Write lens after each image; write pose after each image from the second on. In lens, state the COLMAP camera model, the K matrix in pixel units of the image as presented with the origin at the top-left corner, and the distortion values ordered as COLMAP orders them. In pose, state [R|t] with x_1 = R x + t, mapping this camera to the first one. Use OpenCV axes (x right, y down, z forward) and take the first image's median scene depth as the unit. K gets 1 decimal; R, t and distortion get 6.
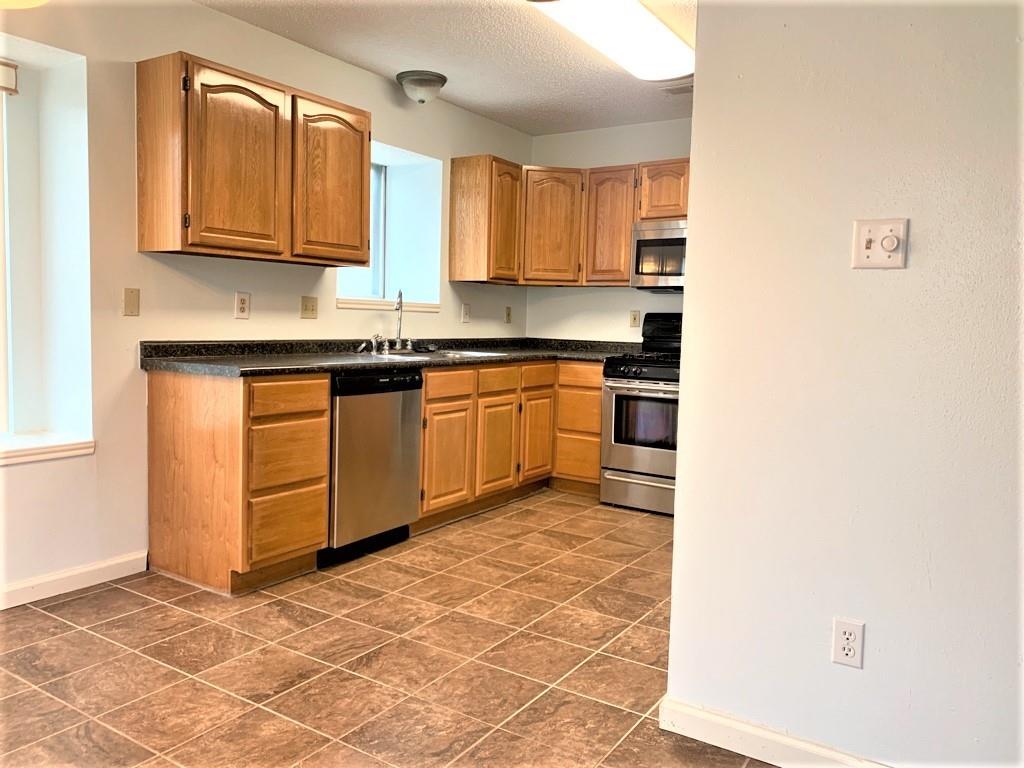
lens RADIAL K [[791.3, 0, 510.5], [0, 791.3, 374.4], [0, 0, 1]] dist [0.033408, -0.038757]
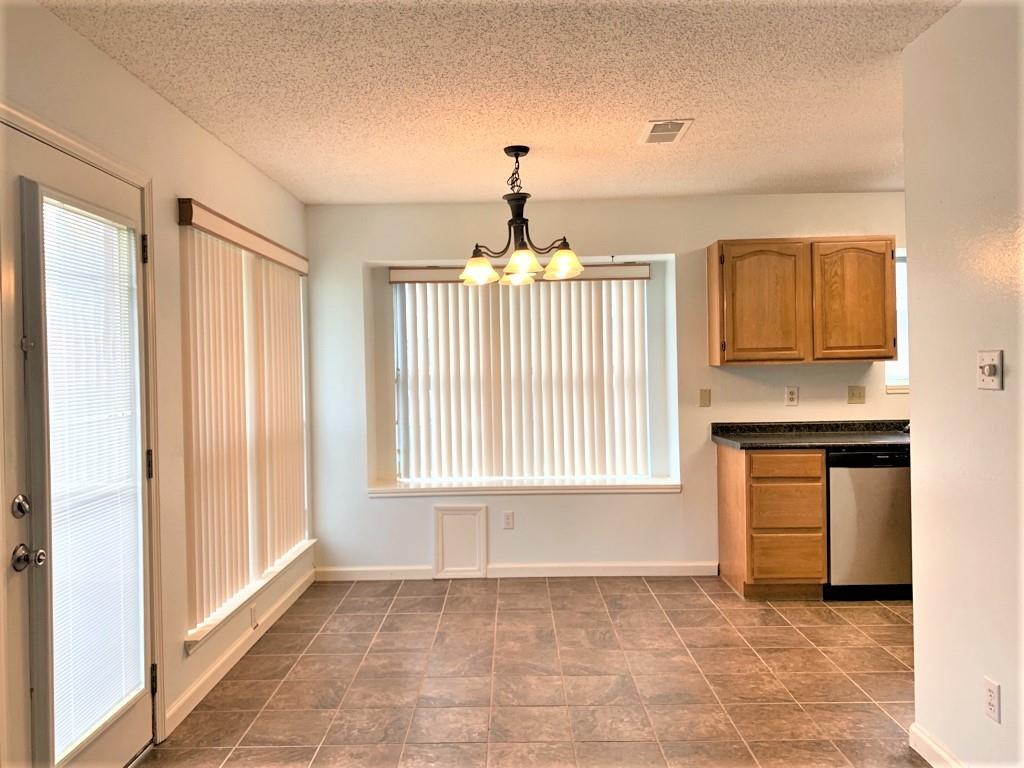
lens RADIAL K [[791.3, 0, 496.8], [0, 791.3, 377.7], [0, 0, 1]] dist [0.033408, -0.038757]
pose [[0.529983, -0.029926, -0.847480, 0.593498], [-0.028120, 0.998207, -0.052834, -0.034428], [0.847542, 0.051832, 0.528192, -0.163526]]
